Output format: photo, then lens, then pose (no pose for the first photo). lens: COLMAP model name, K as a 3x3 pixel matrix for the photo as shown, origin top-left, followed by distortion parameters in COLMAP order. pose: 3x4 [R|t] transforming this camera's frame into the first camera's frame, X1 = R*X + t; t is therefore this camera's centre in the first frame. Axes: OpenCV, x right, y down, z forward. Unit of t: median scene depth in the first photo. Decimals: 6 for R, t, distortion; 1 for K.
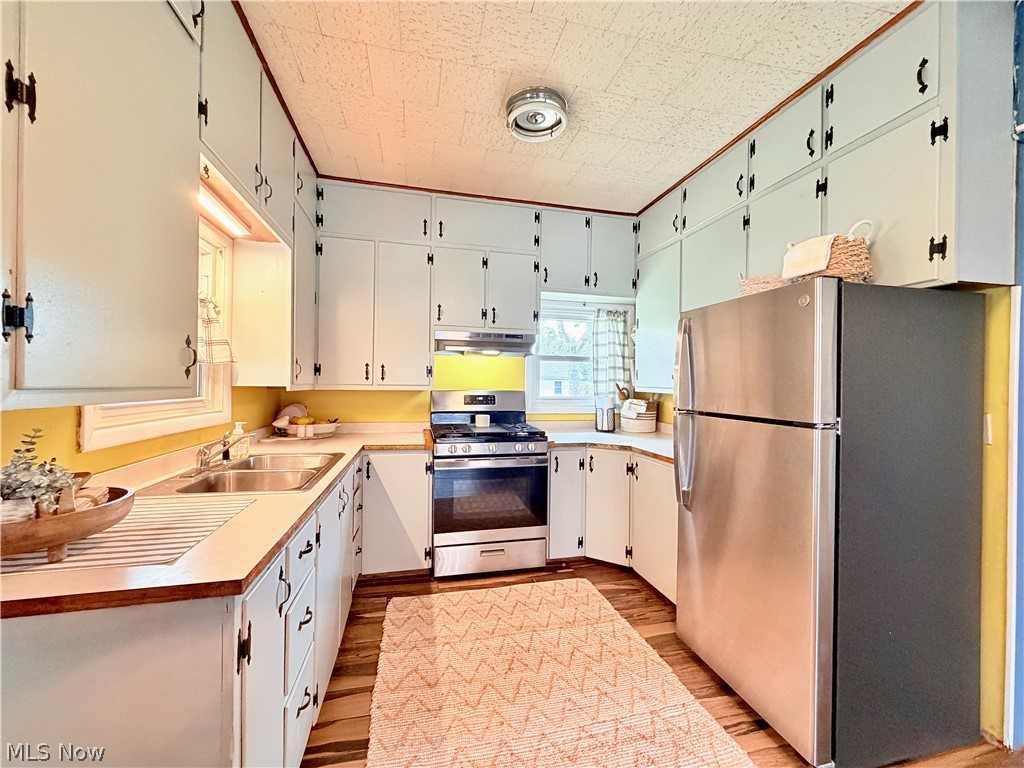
lens RADIAL K [[408.3, 0, 511.3], [0, 408.3, 384.1], [0, 0, 1]] dist [0.000257, 0.000093]
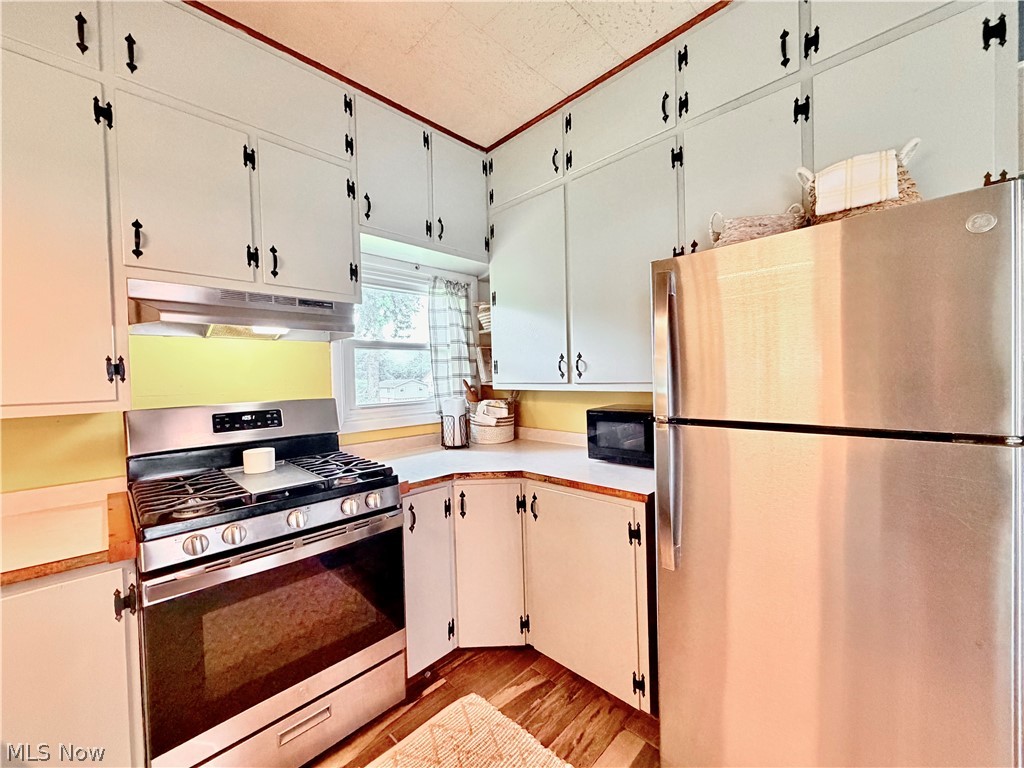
lens RADIAL K [[408.3, 0, 511.3], [0, 408.3, 384.1], [0, 0, 1]] dist [0.000257, 0.000093]
pose [[0.849230, -0.044177, 0.526172, -0.072039], [0.038794, 0.999021, 0.021263, -0.007535], [-0.526596, 0.002355, 0.850112, 0.409479]]
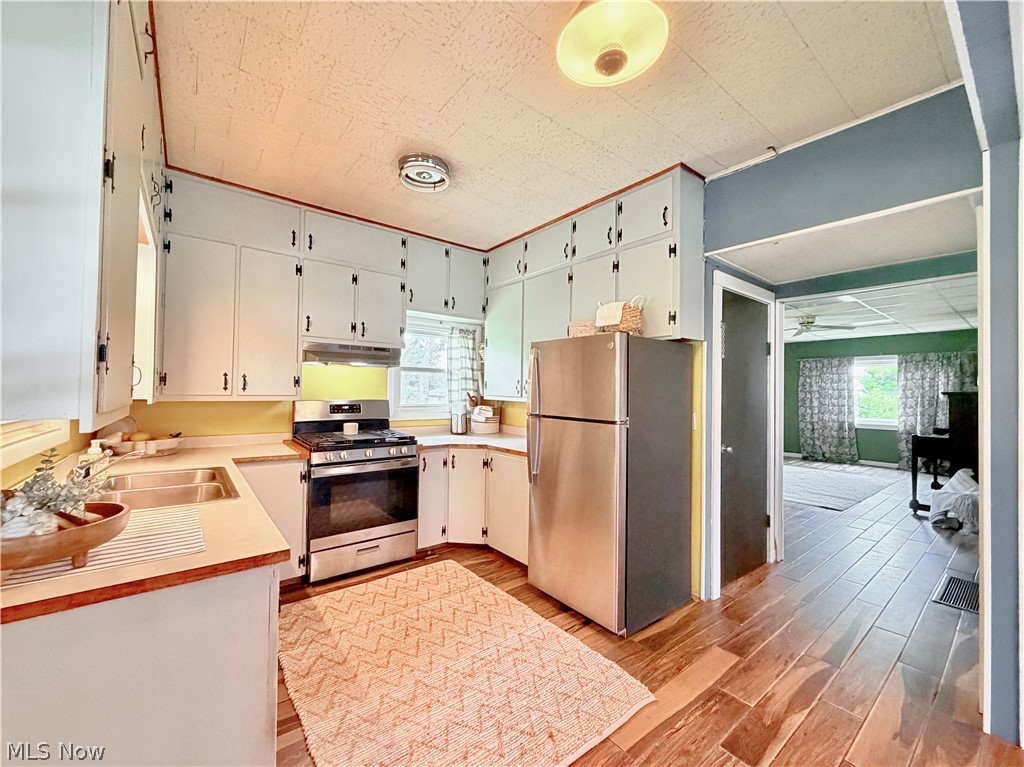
lens RADIAL K [[414.6, 0, 512.0], [0, 414.6, 383.5], [0, 0, 1]] dist [0.000213, -0.000052]
pose [[0.907411, 0.006967, 0.420188, -0.153550], [-0.001940, 0.999921, -0.012391, -0.015241], [-0.420241, 0.010428, 0.907353, -0.152360]]
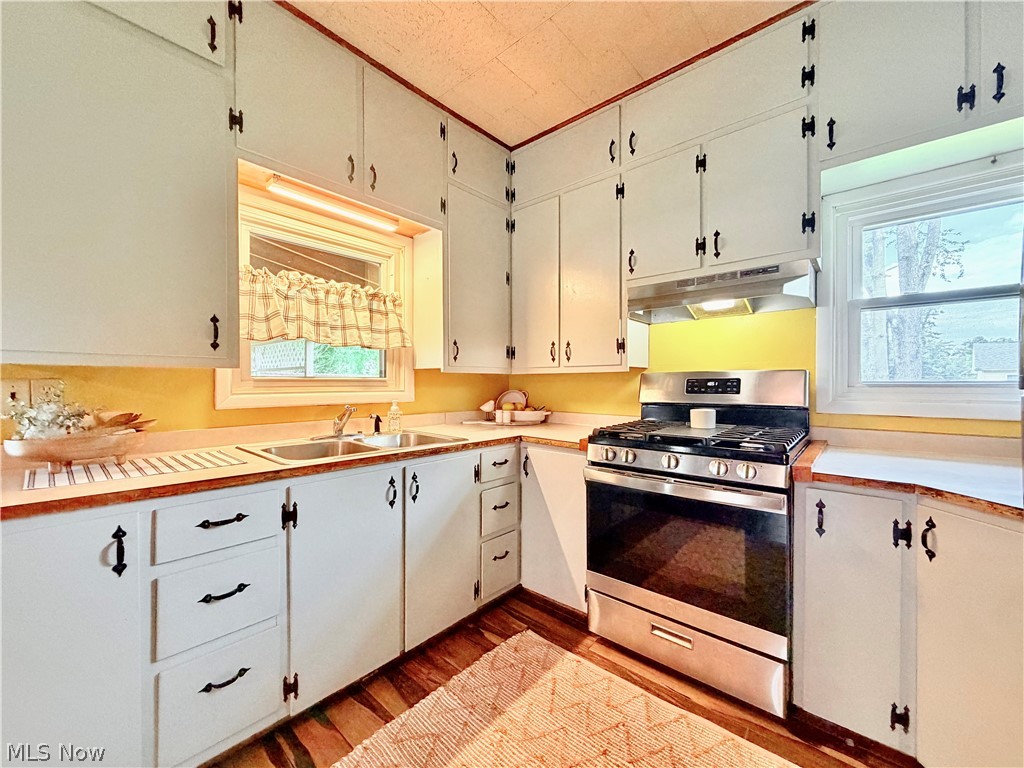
lens RADIAL K [[408.3, 0, 511.3], [0, 408.3, 384.1], [0, 0, 1]] dist [0.000257, 0.000093]
pose [[0.576641, -0.009768, -0.816939, 0.290288], [0.008991, 0.999944, -0.005610, 0.041049], [0.816948, -0.004110, 0.576696, 0.434490]]
